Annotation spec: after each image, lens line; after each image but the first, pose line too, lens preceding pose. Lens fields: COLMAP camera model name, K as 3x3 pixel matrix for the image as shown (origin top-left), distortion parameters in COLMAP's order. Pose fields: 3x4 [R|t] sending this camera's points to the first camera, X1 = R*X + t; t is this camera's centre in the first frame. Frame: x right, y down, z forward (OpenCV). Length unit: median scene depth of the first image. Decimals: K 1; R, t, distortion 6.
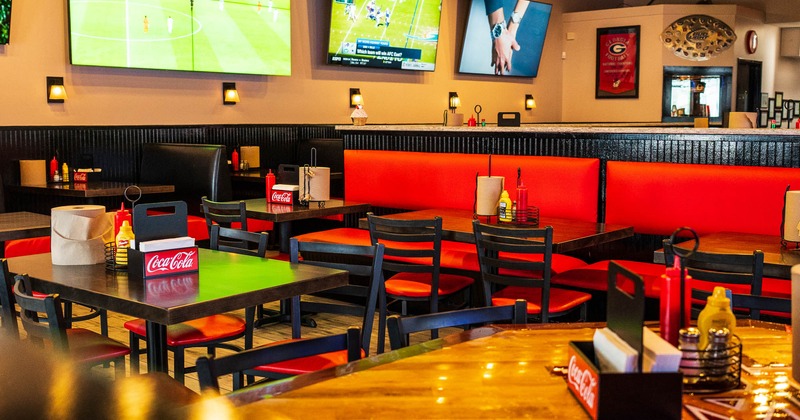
lens RADIAL K [[838.8, 0, 400.0], [0, 838.8, 210.0], [0, 0, 1]] dist [0.005614, -0.000759]
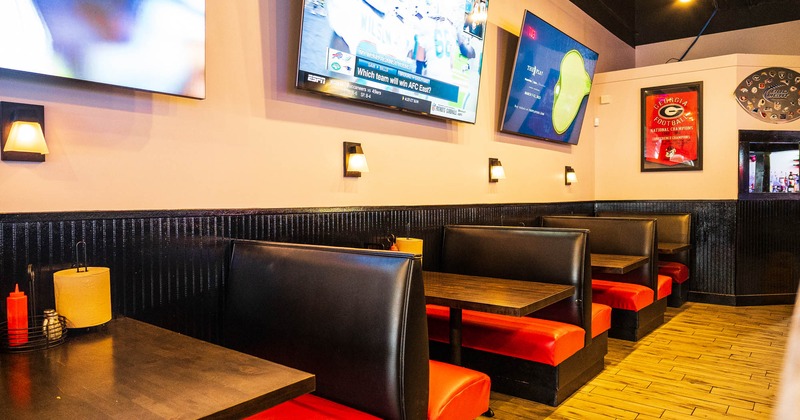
lens RADIAL K [[526.3, 0, 400.0], [0, 526.3, 210.0], [0, 0, 1]] dist [-0.033644, 0.000506]
pose [[0.998807, -0.007624, 0.048242, -0.035088], [0.011716, 0.996301, -0.085127, -0.063036], [-0.047414, 0.085590, 0.995202, 0.583278]]
